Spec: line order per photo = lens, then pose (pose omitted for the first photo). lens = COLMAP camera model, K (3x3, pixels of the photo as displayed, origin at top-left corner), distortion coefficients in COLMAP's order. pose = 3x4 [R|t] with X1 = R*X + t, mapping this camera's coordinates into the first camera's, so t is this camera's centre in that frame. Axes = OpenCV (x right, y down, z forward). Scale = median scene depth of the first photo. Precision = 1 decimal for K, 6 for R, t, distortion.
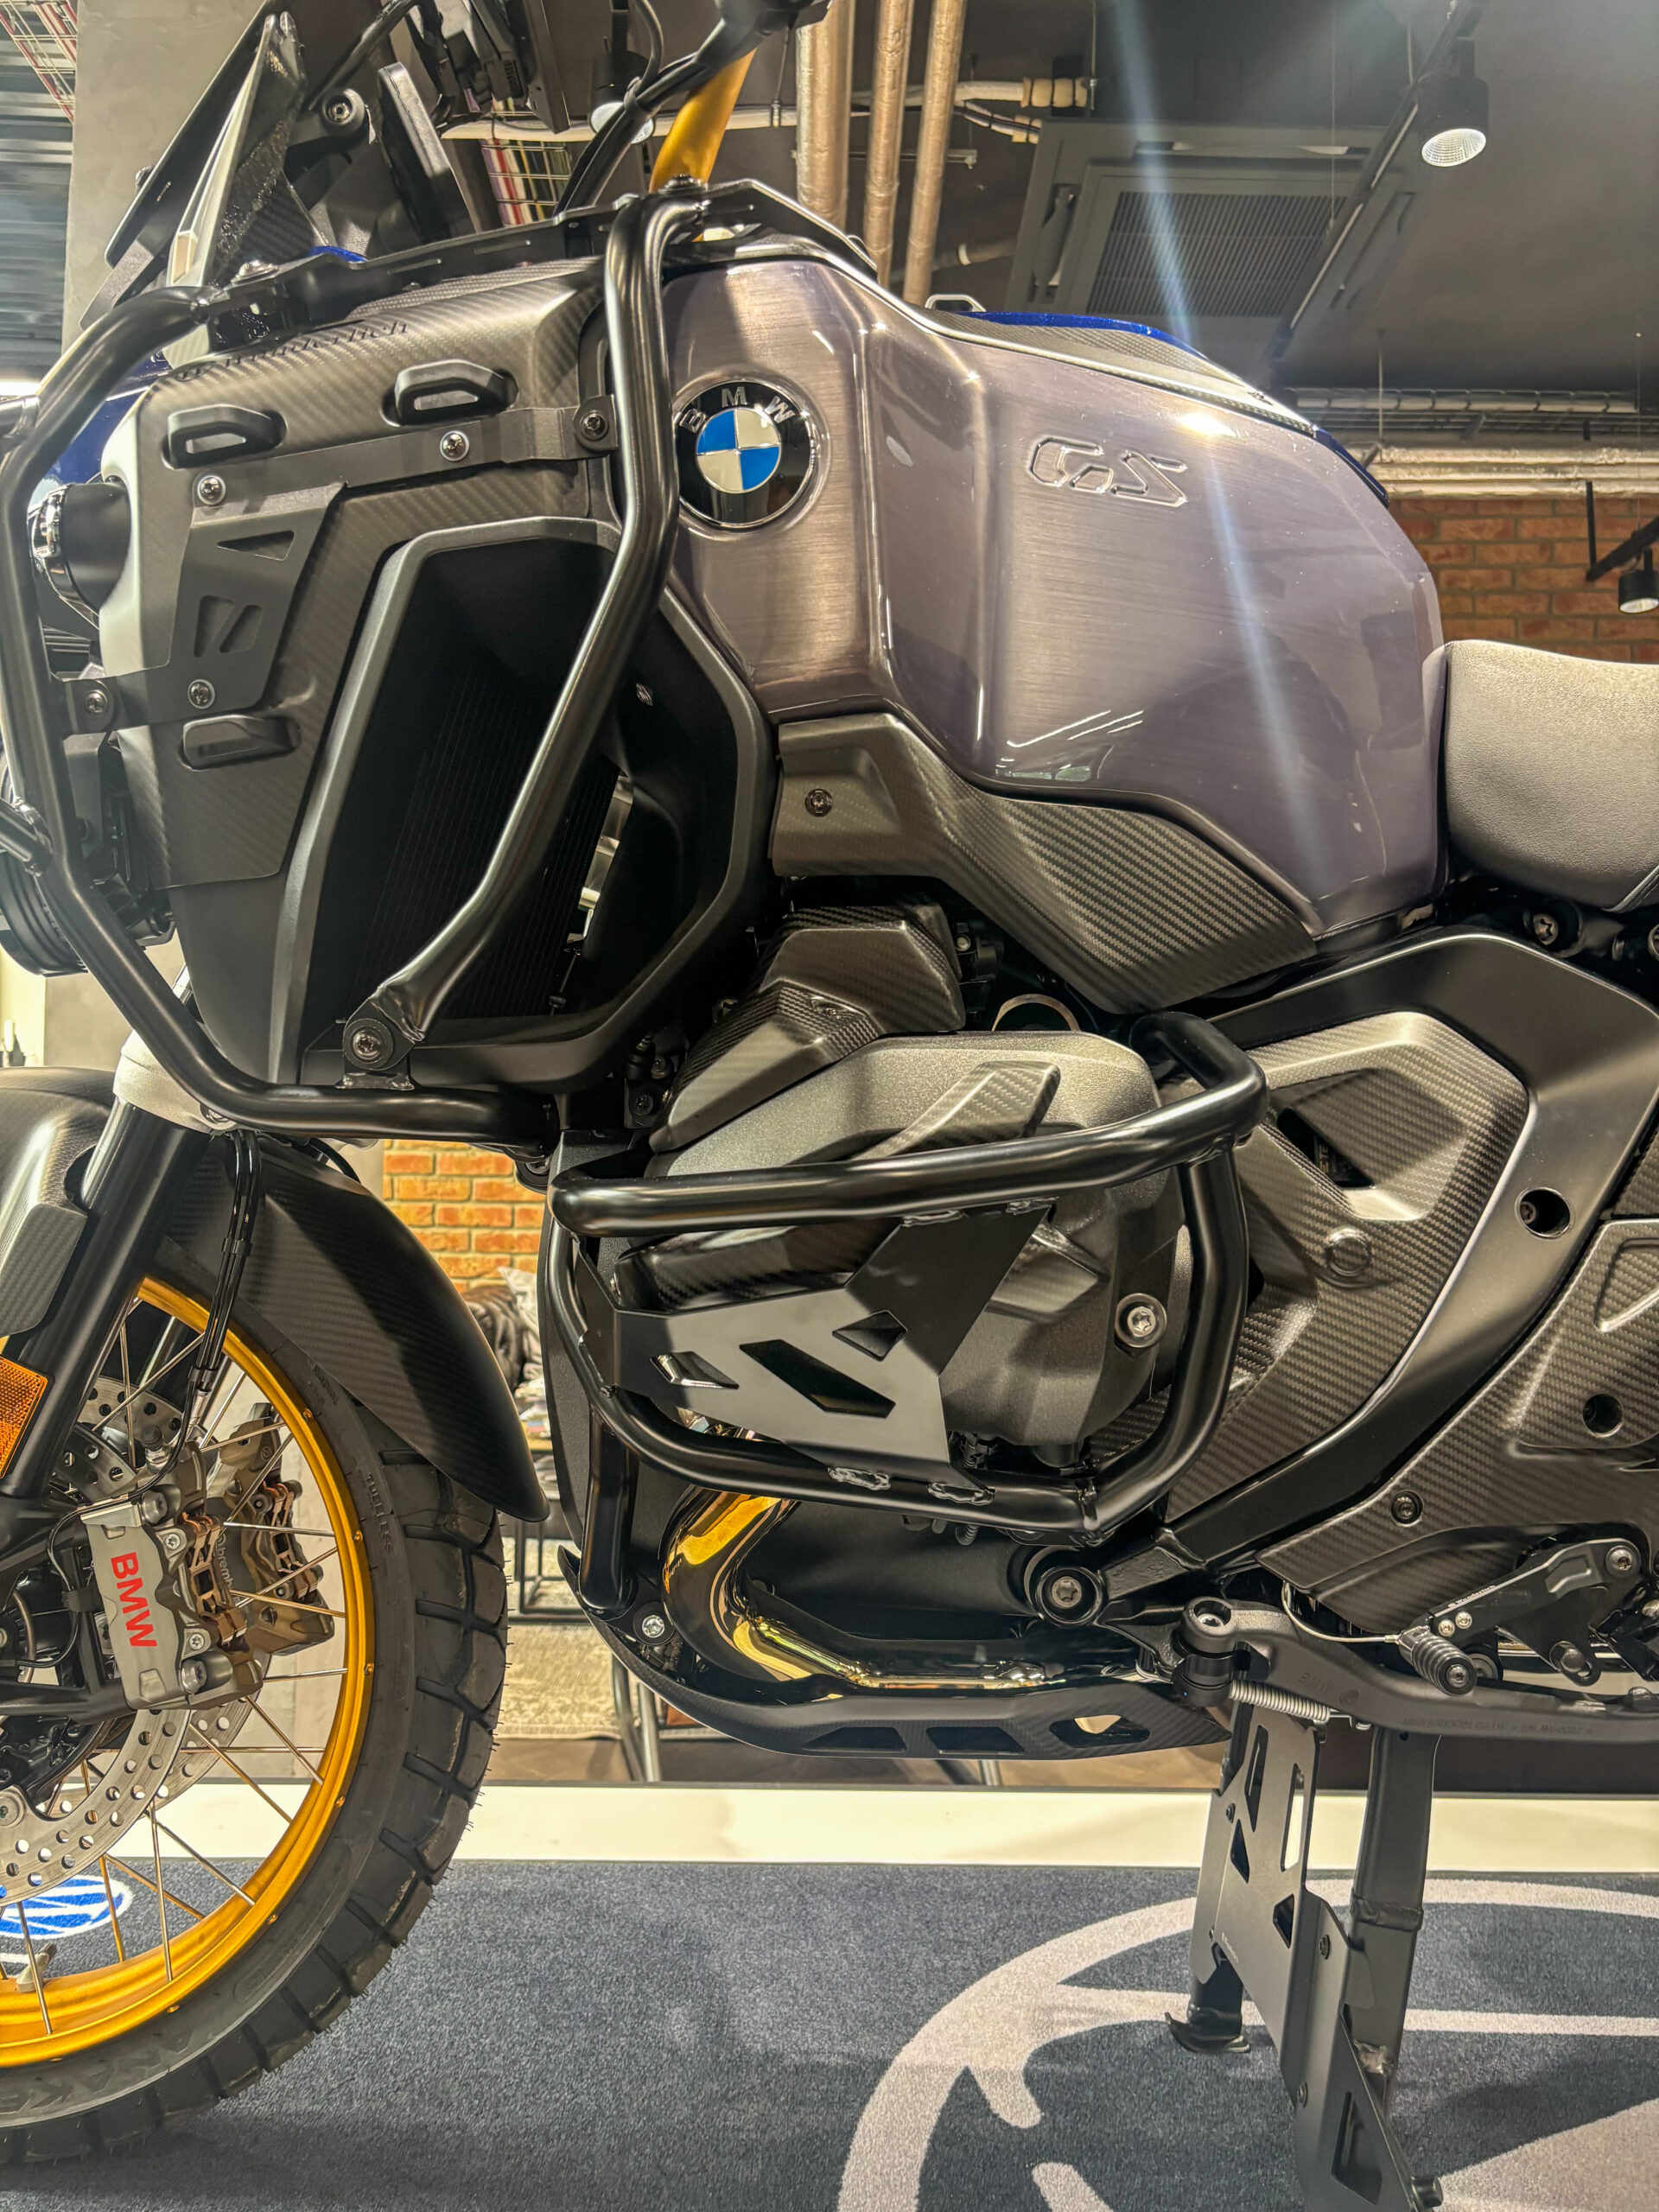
lens RADIAL K [[1694.4, 0, 777.8], [0, 1694.4, 1102.6], [0, 0, 1]] dist [0.024920, -0.040465]
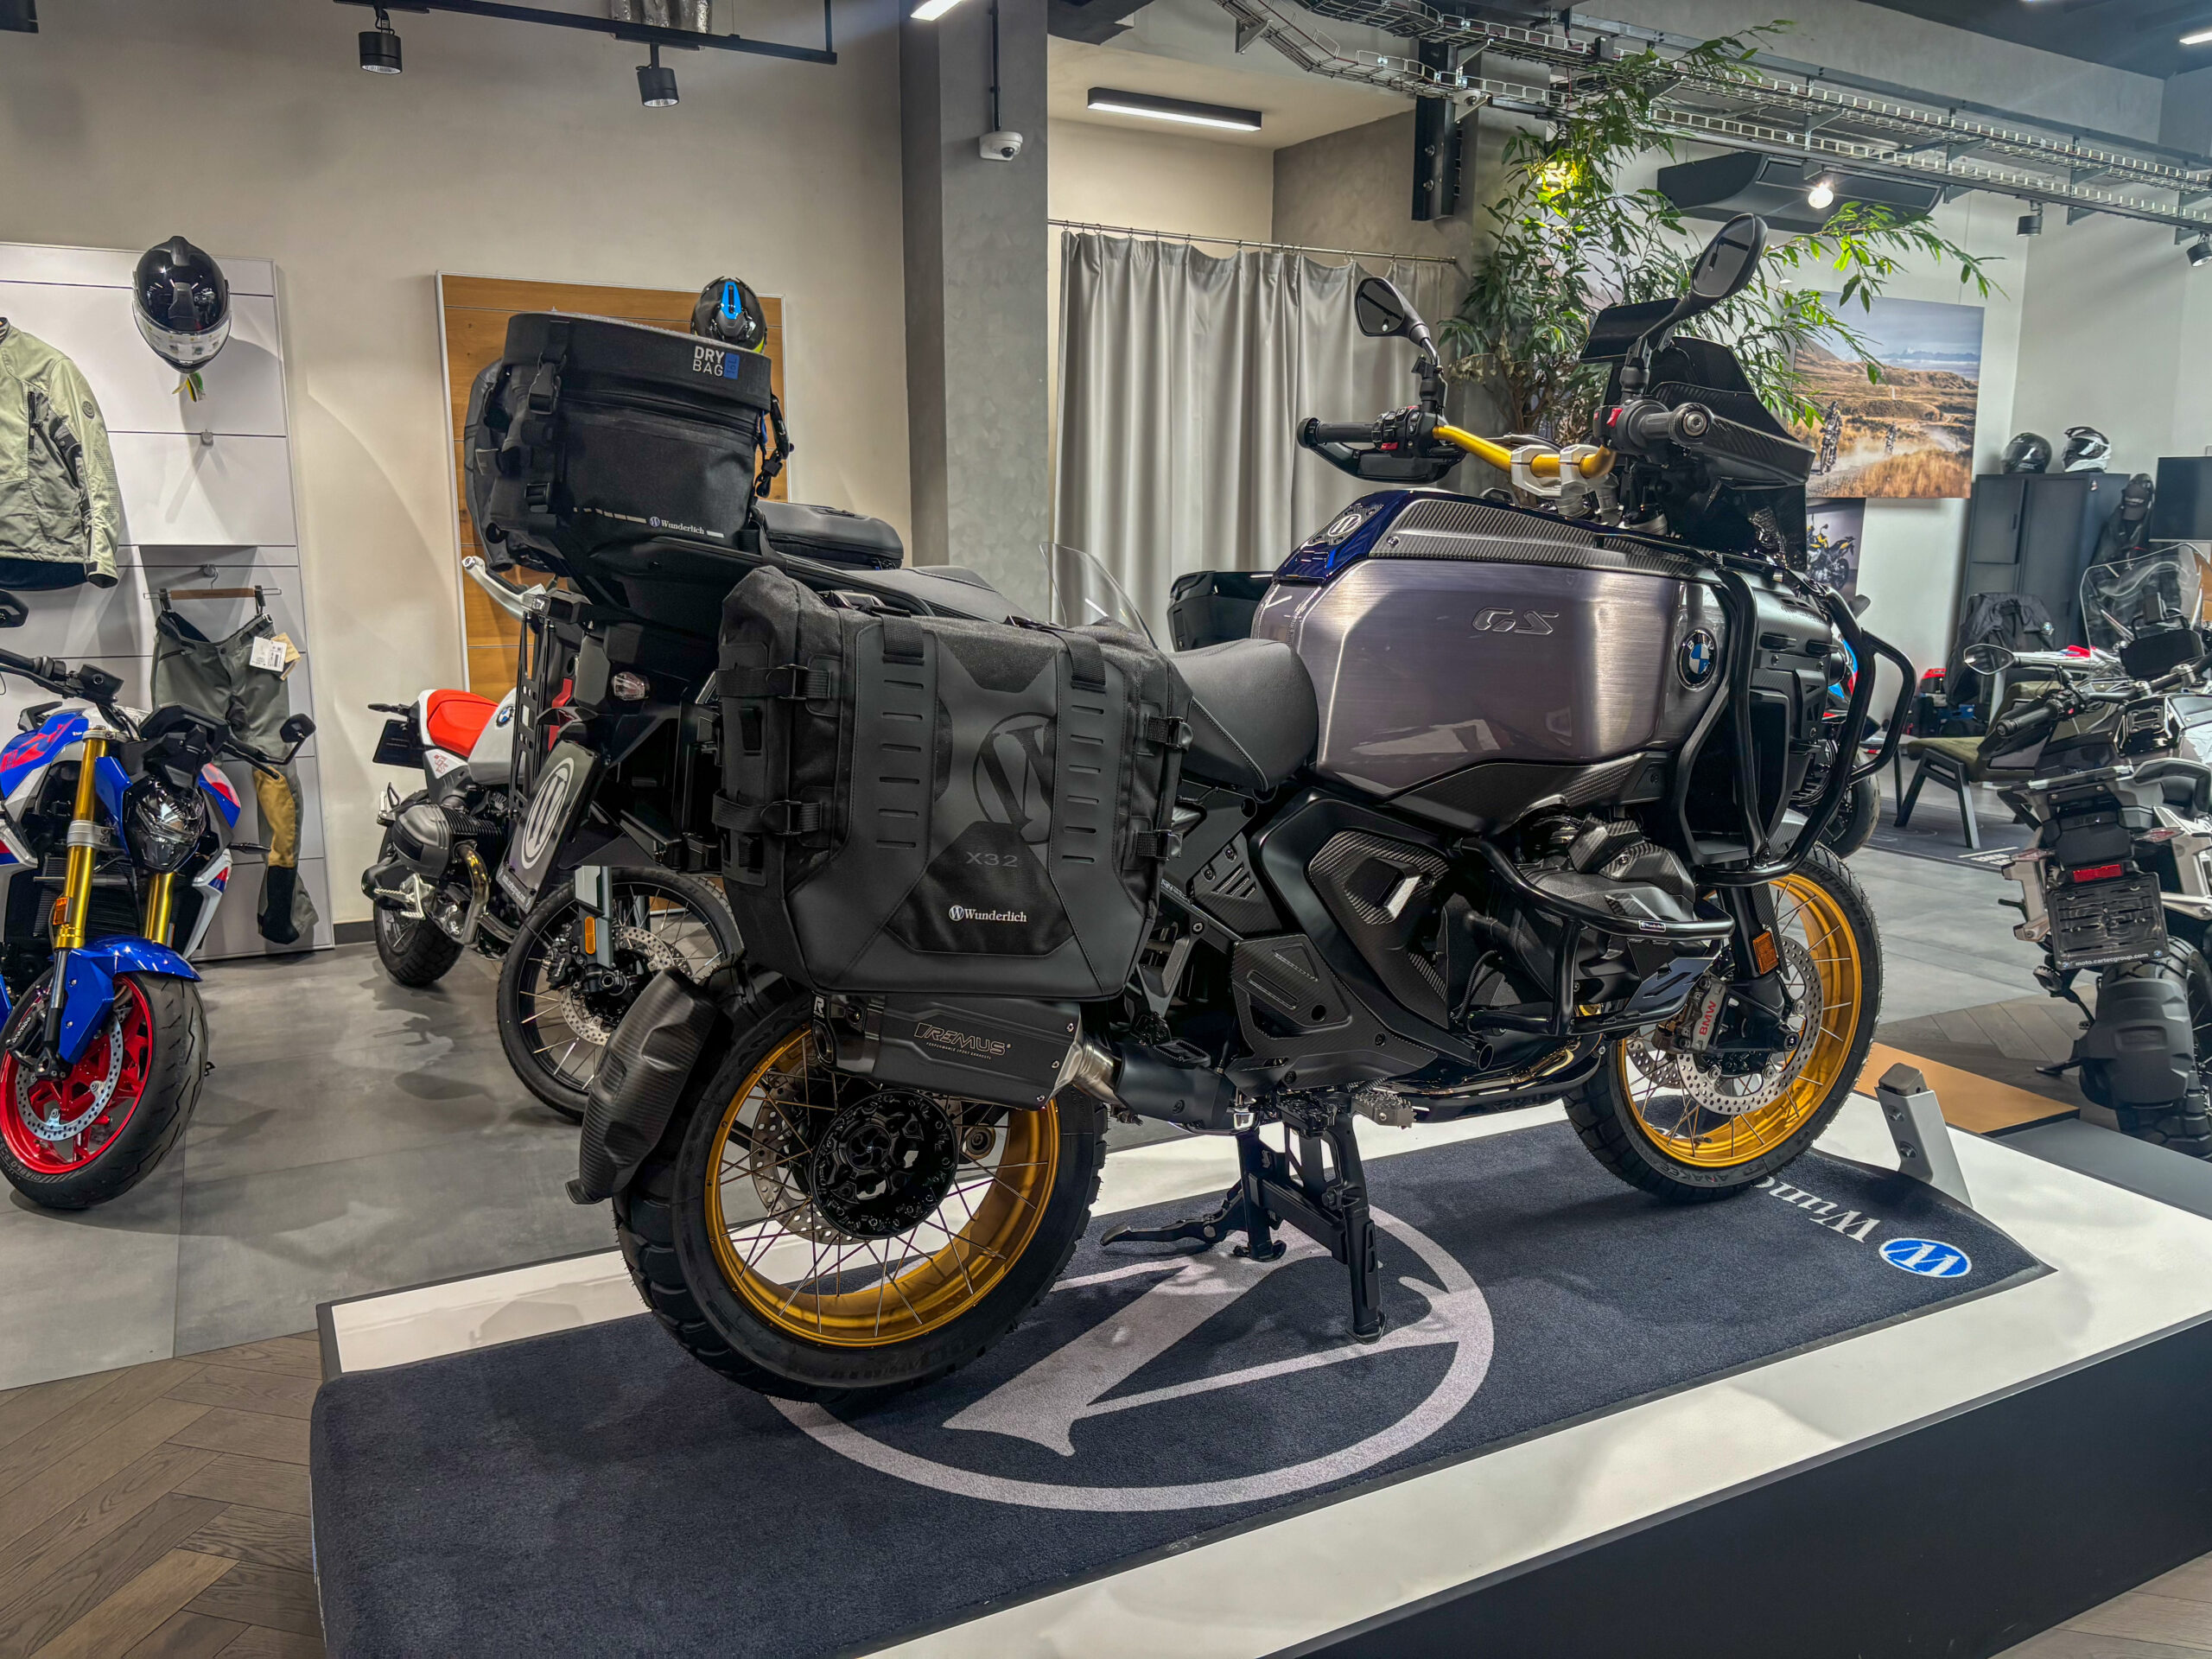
lens RADIAL K [[1680.9, 0, 1128.4], [0, 1680.9, 830.4], [0, 0, 1]] dist [0.042279, -0.063918]
pose [[-0.882498, 0.063550, -0.466002, 1.621845], [-0.002577, 0.990161, 0.139911, -0.341654], [0.470308, 0.124672, -0.873651, 2.968736]]
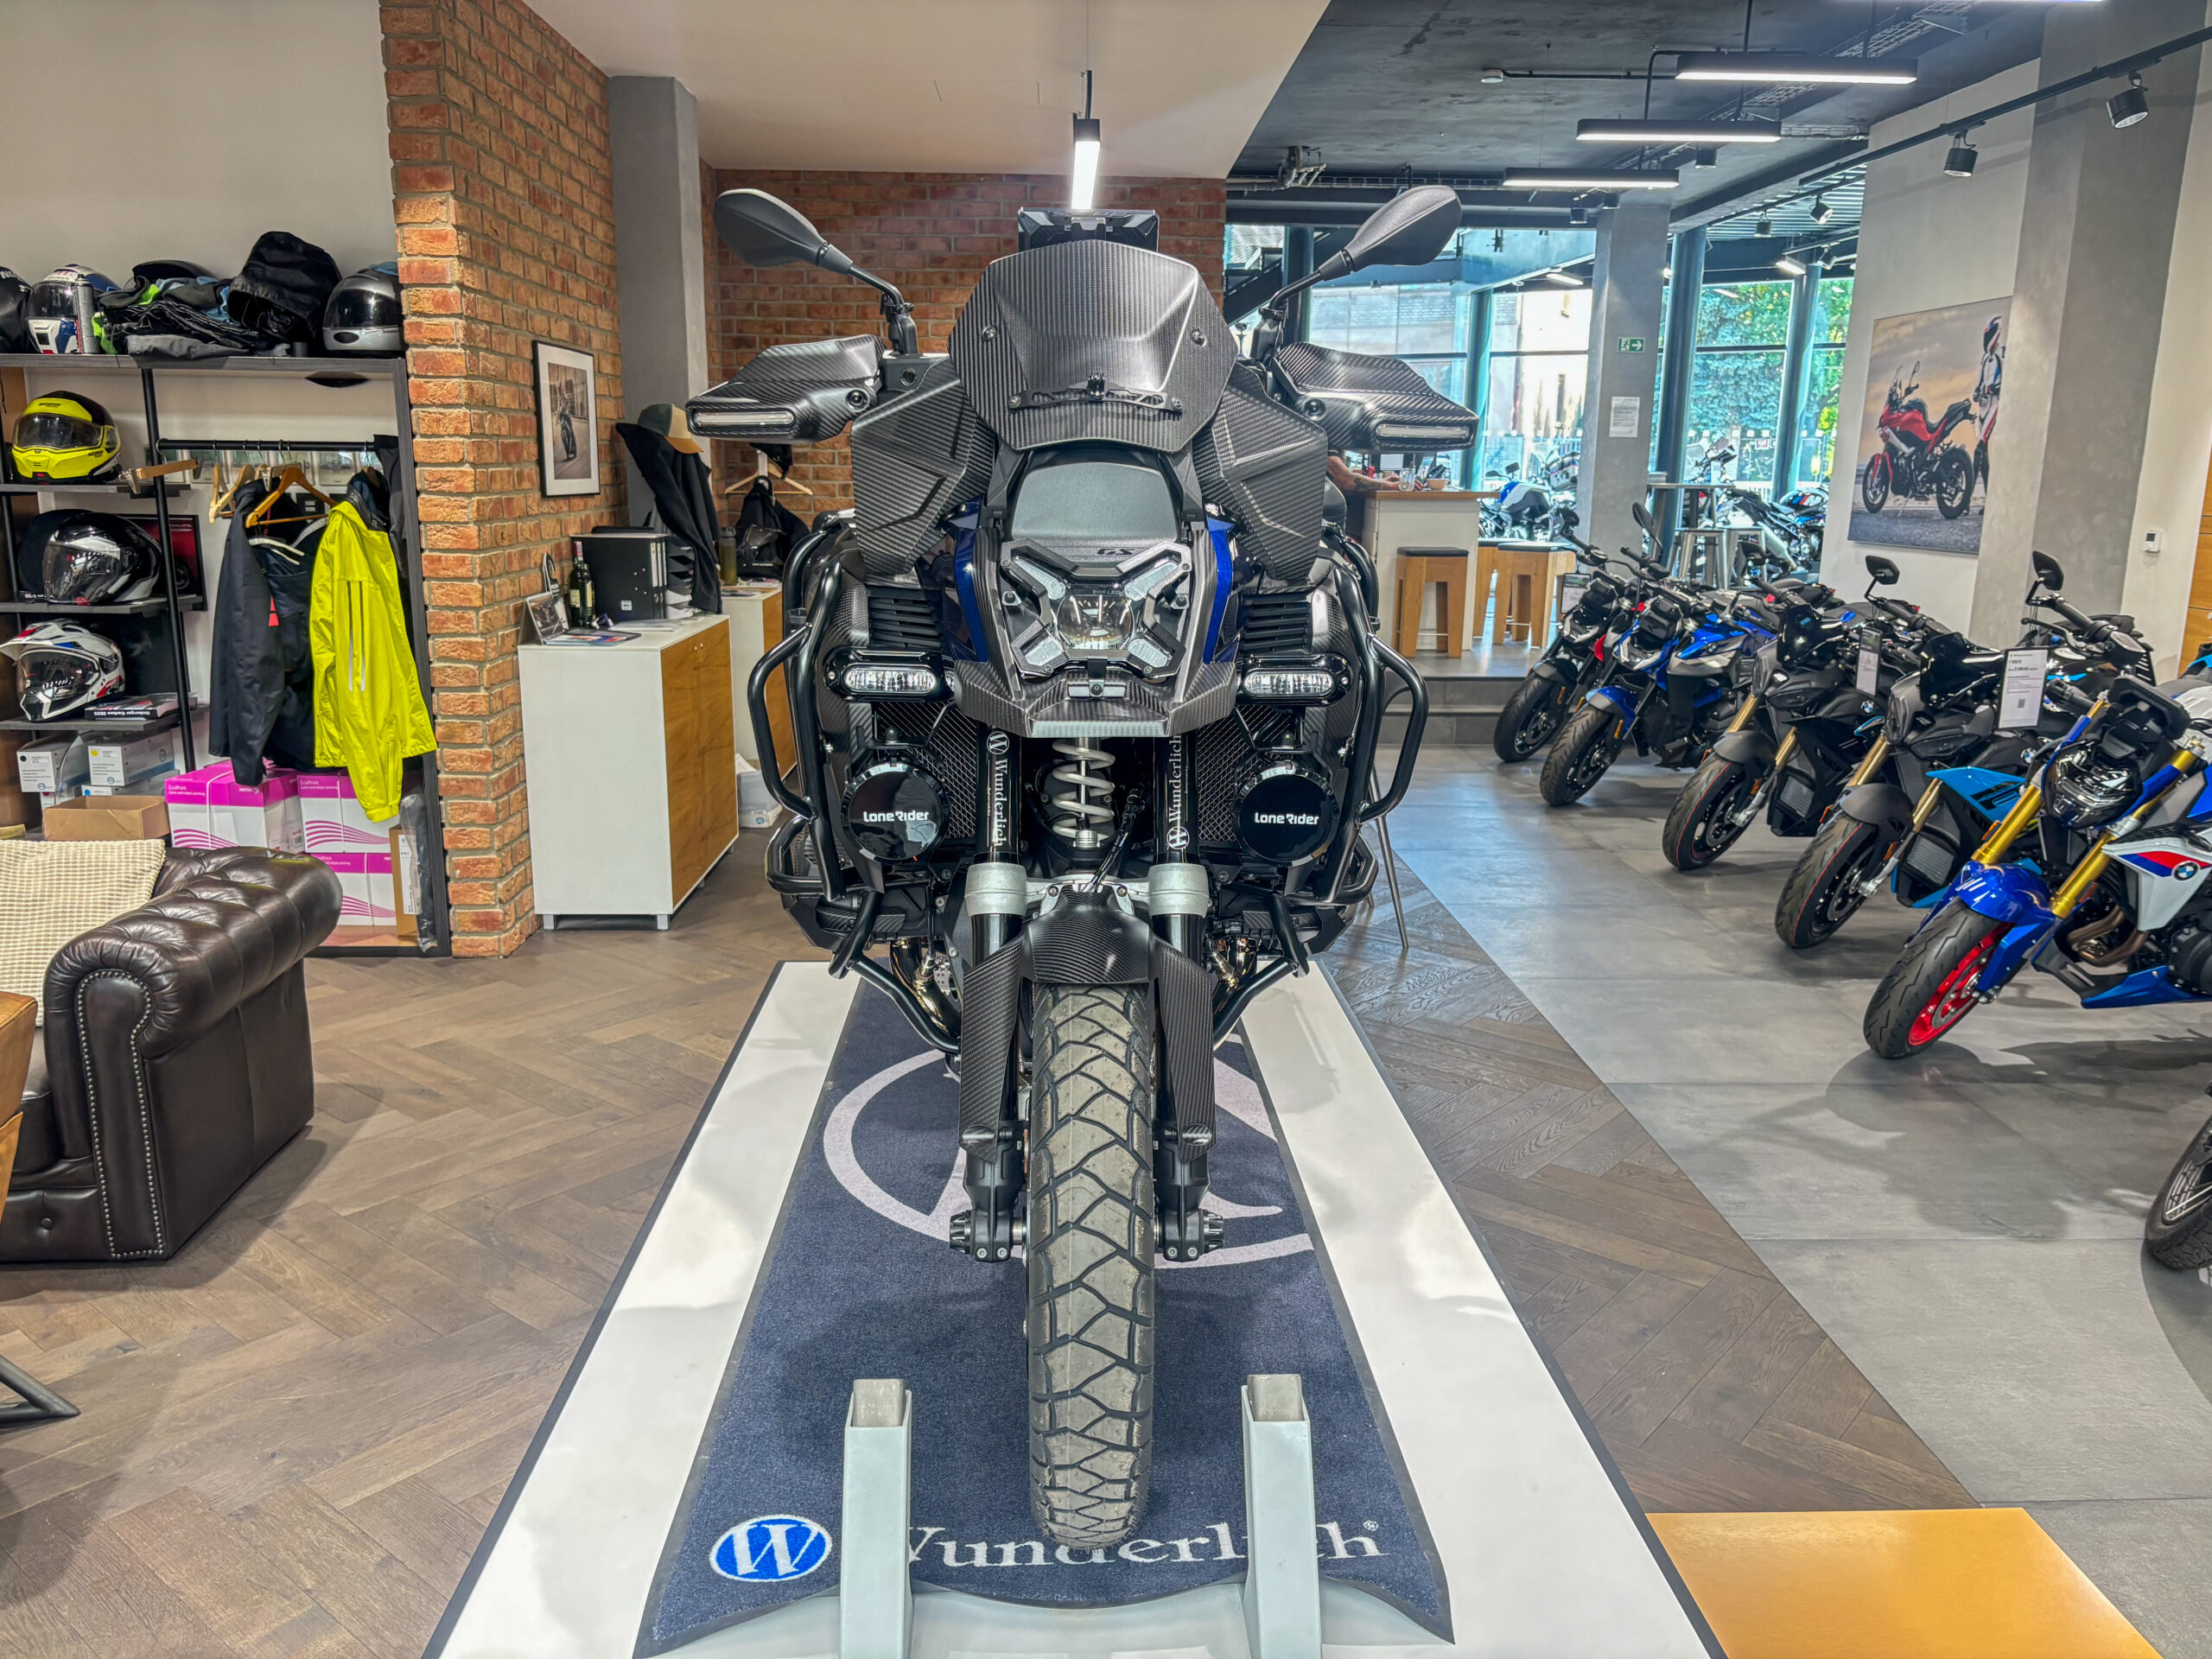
lens RADIAL K [[1686.1, 0, 1116.0], [0, 1686.1, 836.6], [0, 0, 1]] dist [0.038566, -0.046861]
pose [[-0.041929, -0.235241, 0.971032, -2.163456], [-0.058966, 0.970775, 0.232633, -0.513099], [-0.997379, -0.047503, -0.054575, 1.152765]]
